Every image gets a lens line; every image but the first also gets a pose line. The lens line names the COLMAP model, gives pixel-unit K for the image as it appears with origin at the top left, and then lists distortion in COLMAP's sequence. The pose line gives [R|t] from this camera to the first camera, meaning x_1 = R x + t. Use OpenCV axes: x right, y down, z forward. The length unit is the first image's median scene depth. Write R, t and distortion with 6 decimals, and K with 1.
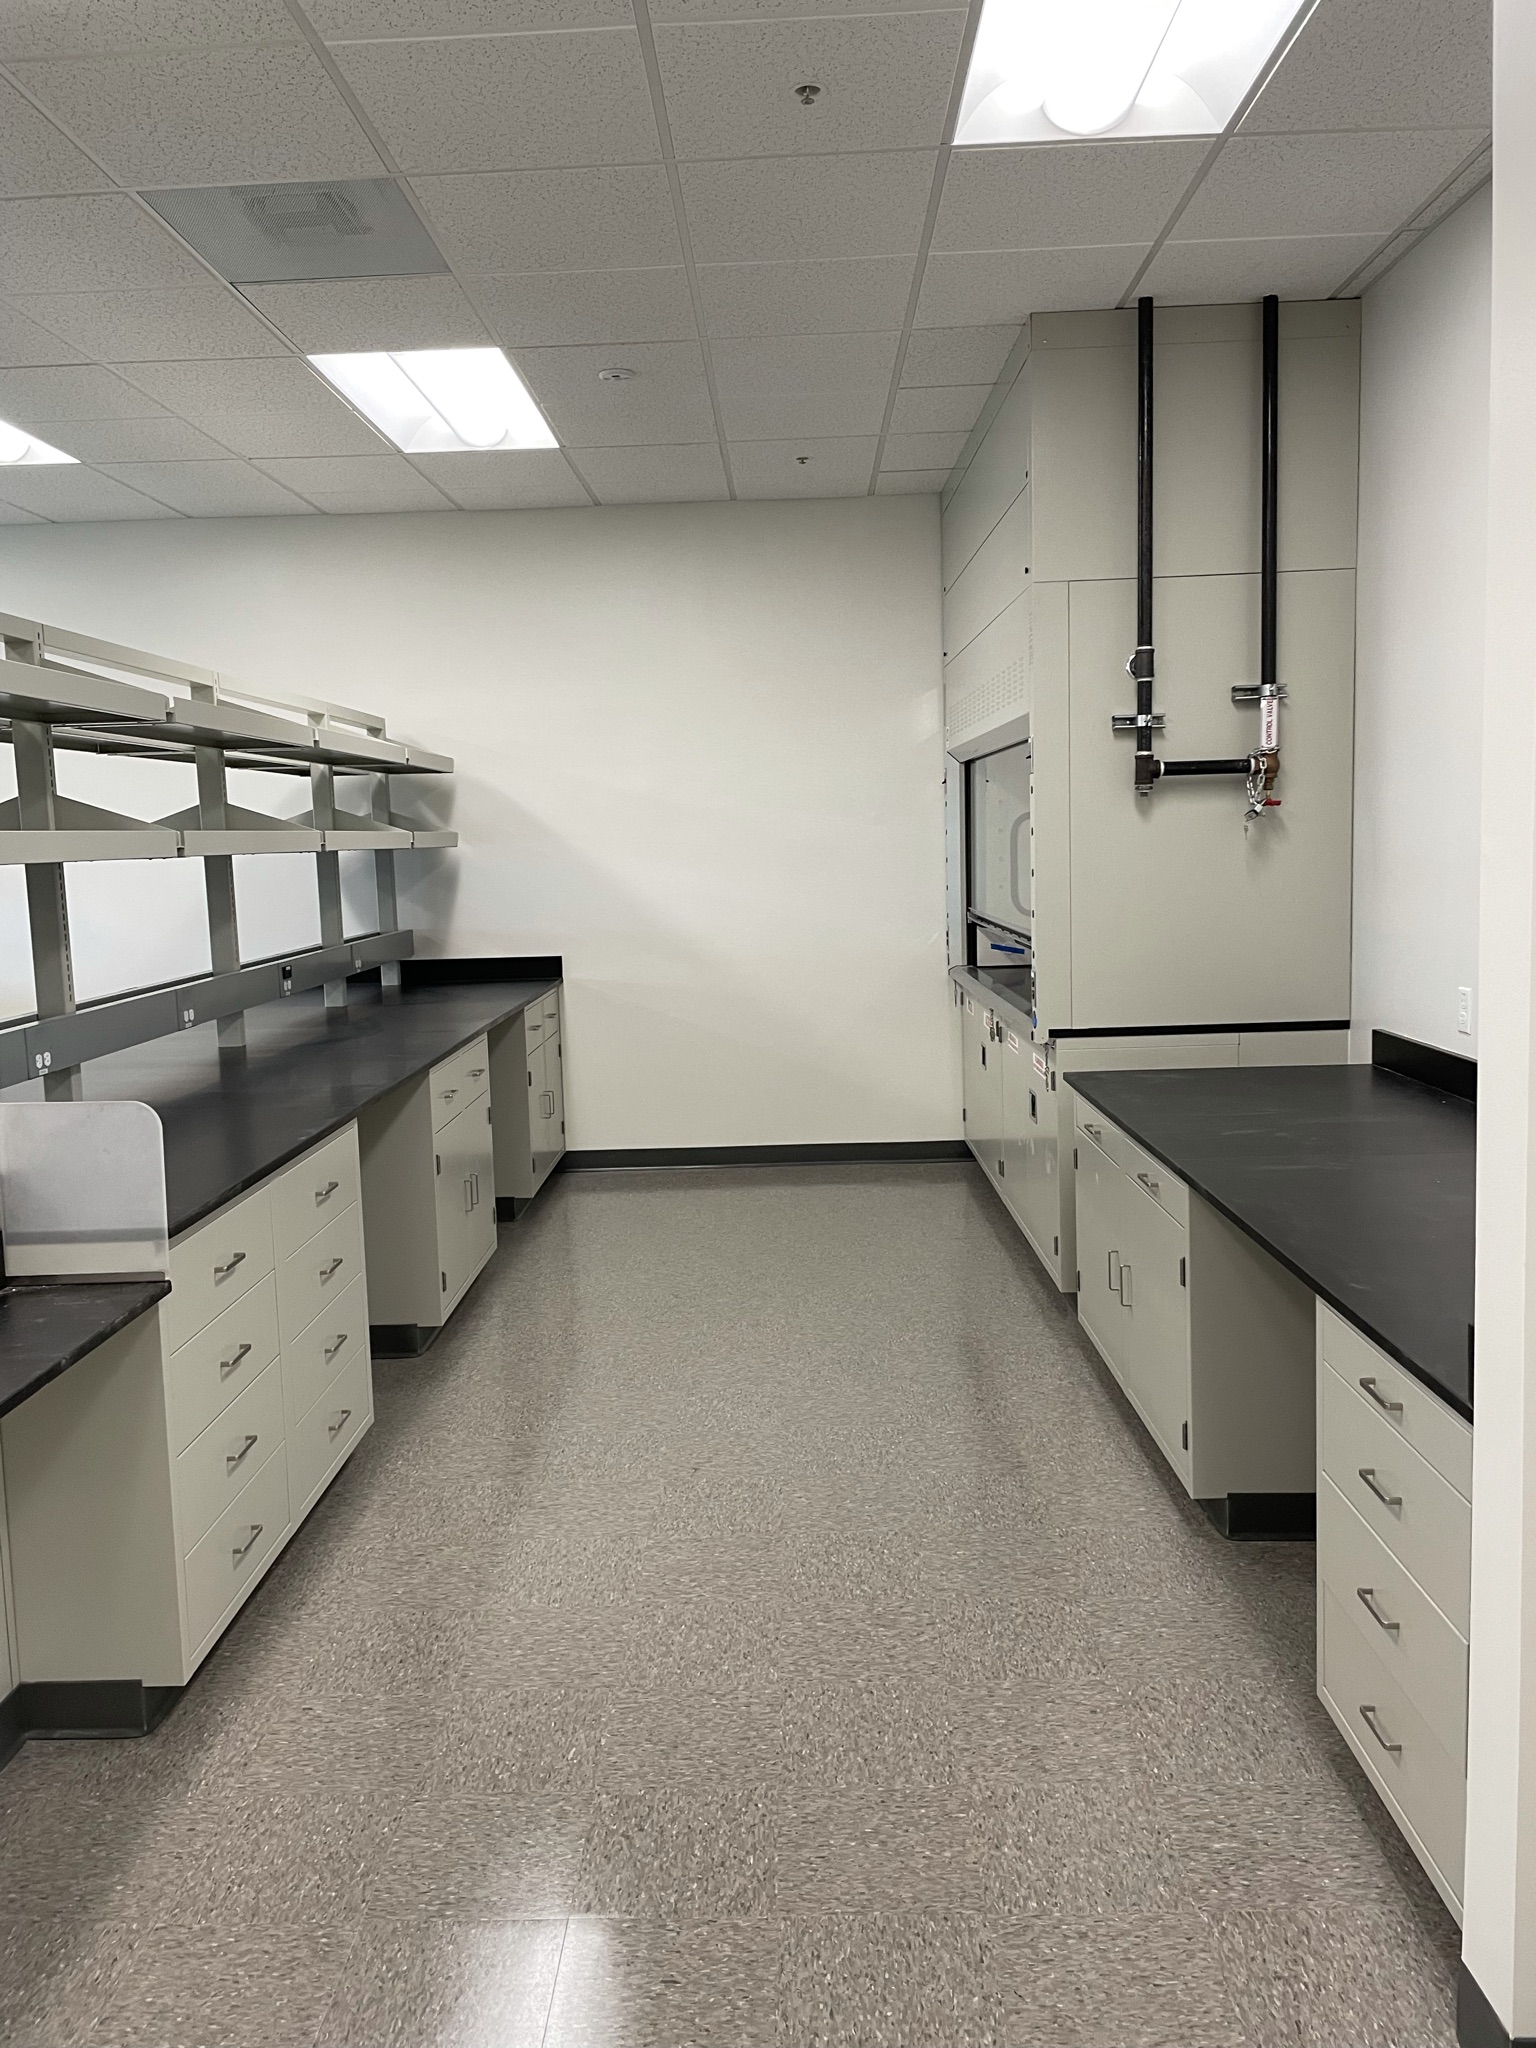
lens RADIAL K [[1531.5, 0, 767.3], [0, 1531.5, 1013.5], [0, 0, 1]] dist [0.114270, -0.175549]
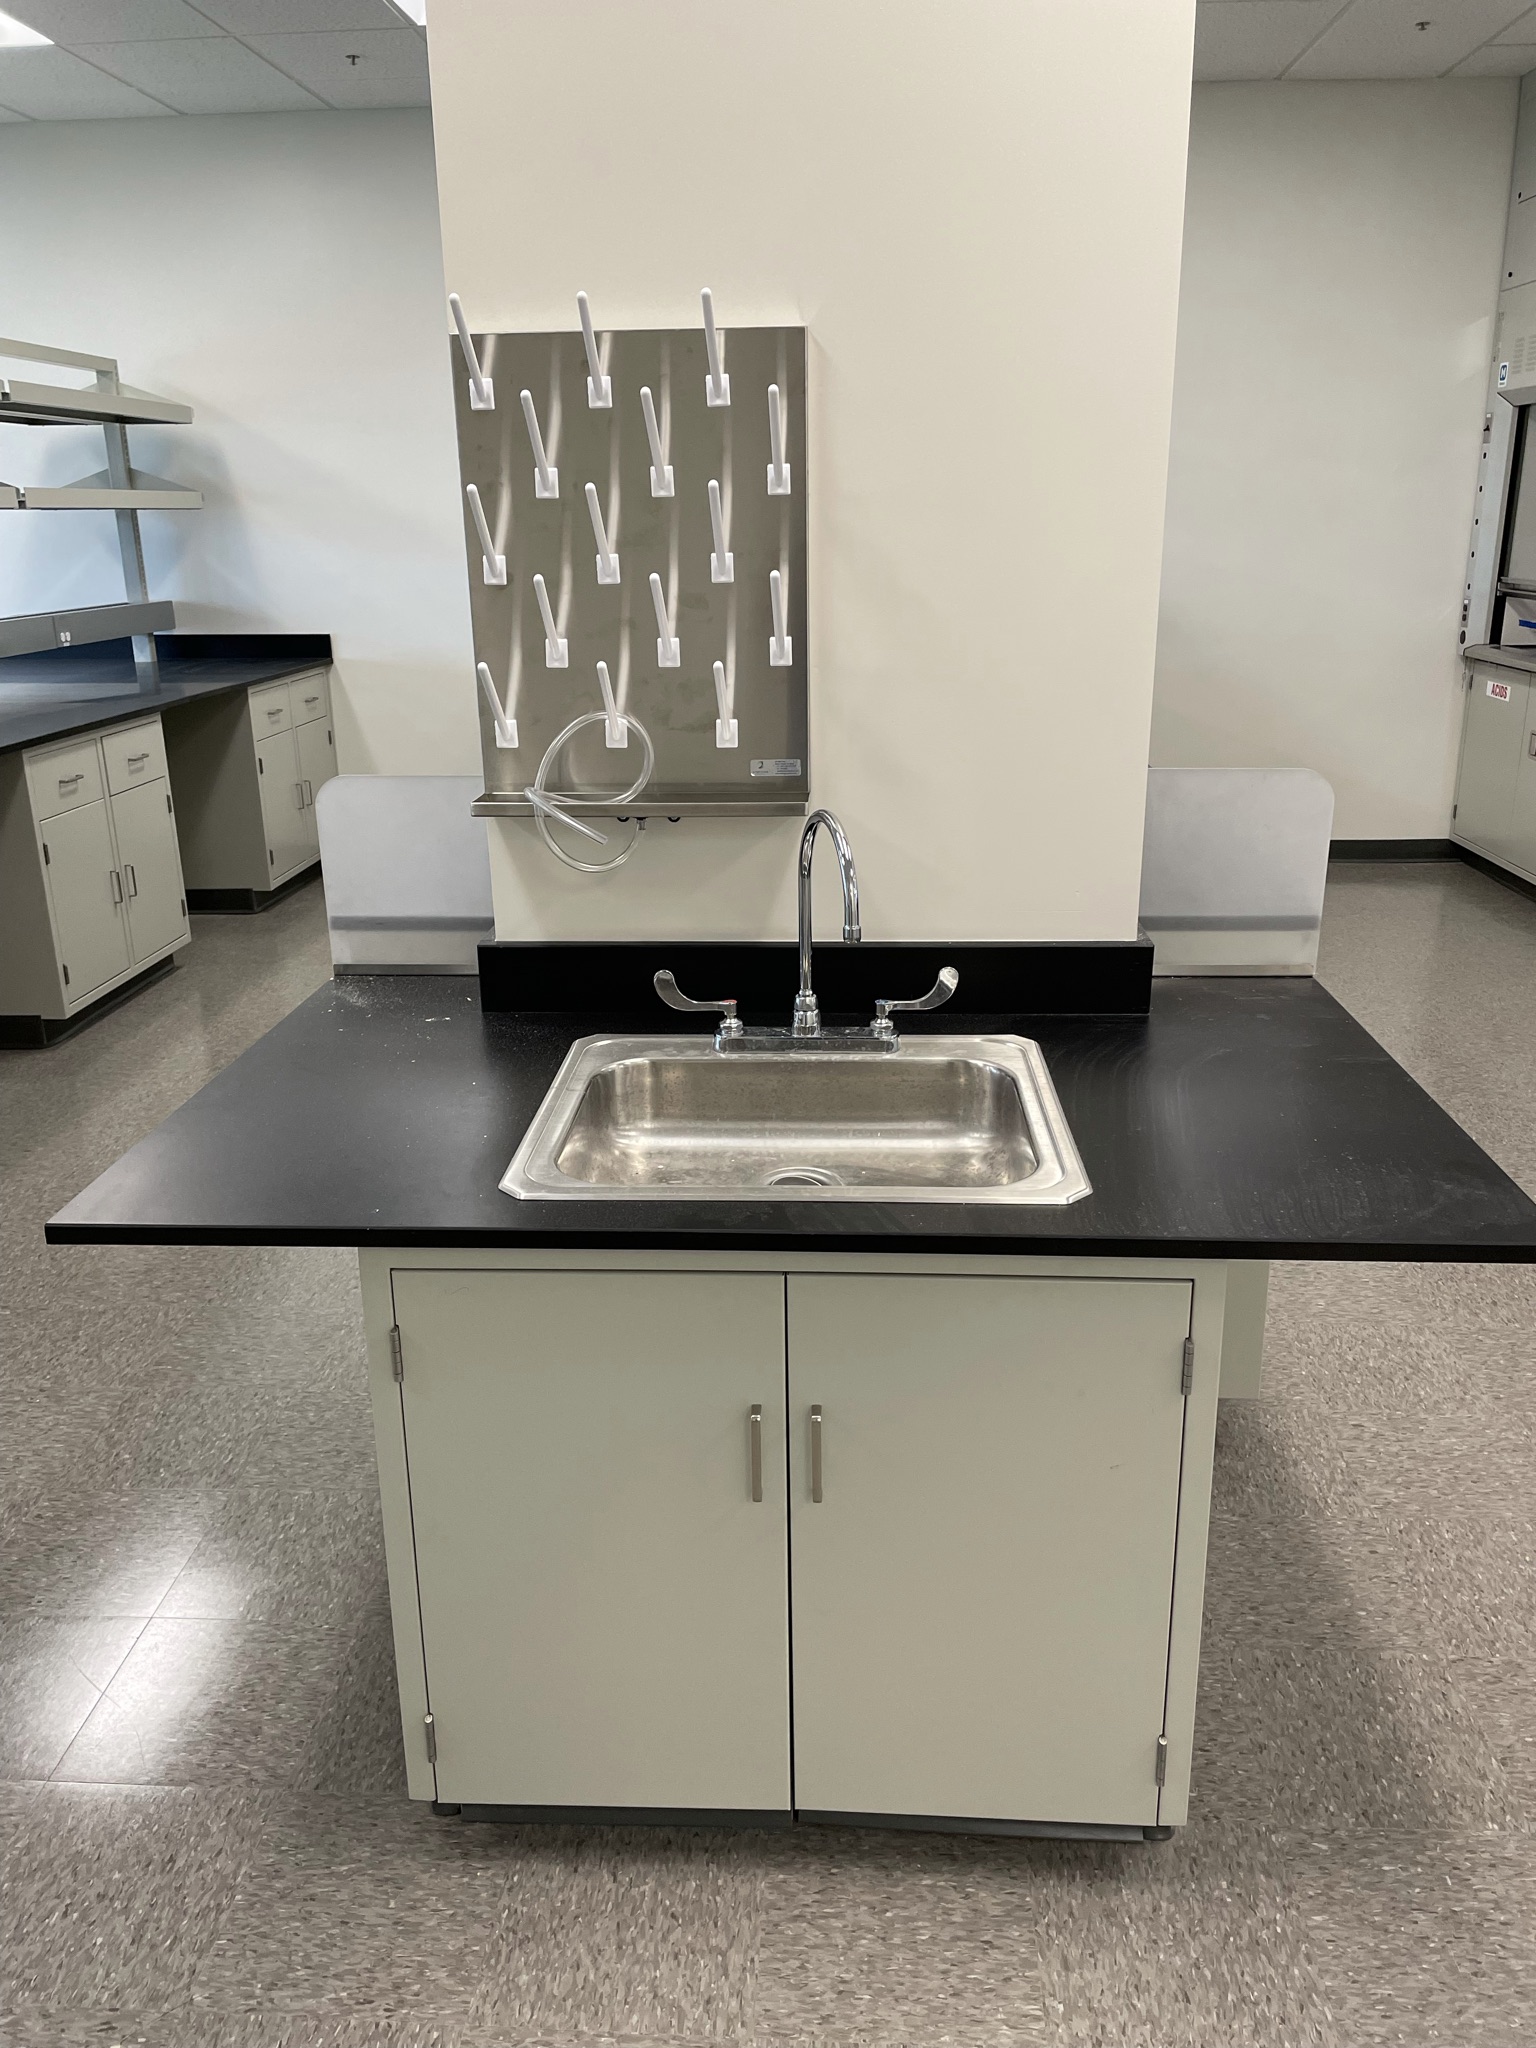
lens RADIAL K [[1543.9, 0, 764.1], [0, 1543.9, 1004.1], [0, 0, 1]] dist [0.088566, -0.114328]
pose [[0.998954, 0.029380, -0.035044, -0.384311], [-0.022157, 0.981318, 0.191115, 0.014255], [0.040005, -0.190138, 0.980942, 0.063123]]
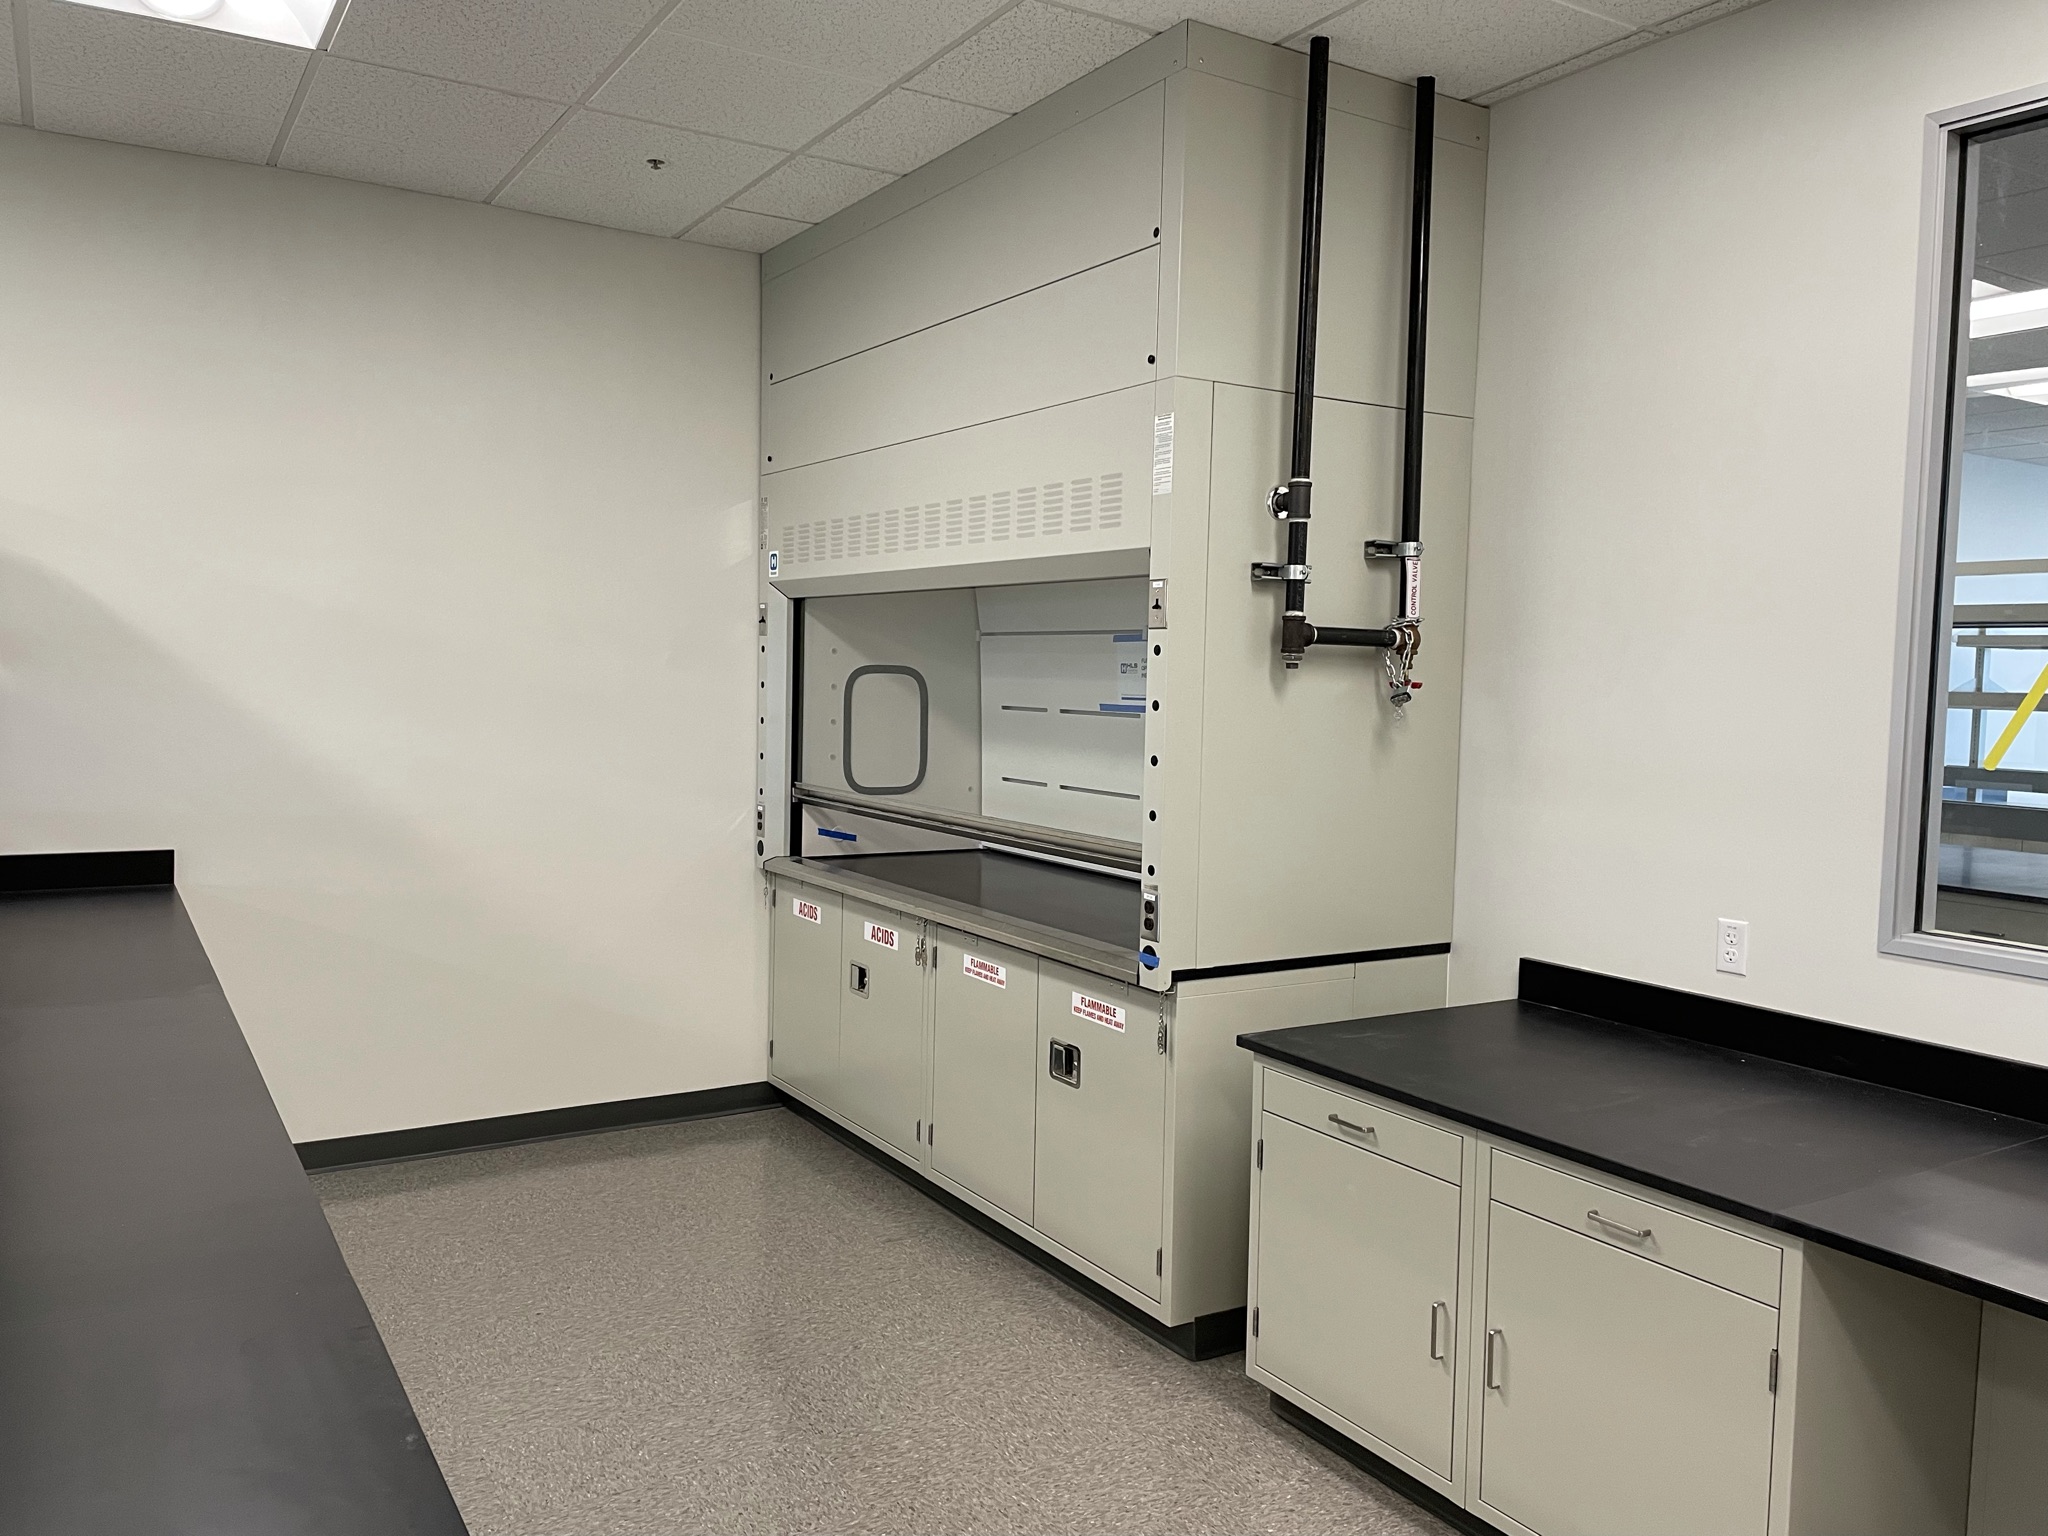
lens RADIAL K [[1531.5, 0, 1023.7], [0, 1531.5, 762.4], [0, 0, 1]] dist [0.114270, -0.175549]
pose [[0.841897, 0.021265, 0.539219, -0.286447], [0.011180, 0.998322, -0.056826, -0.049994], [-0.539523, 0.053870, 0.840246, 0.420701]]
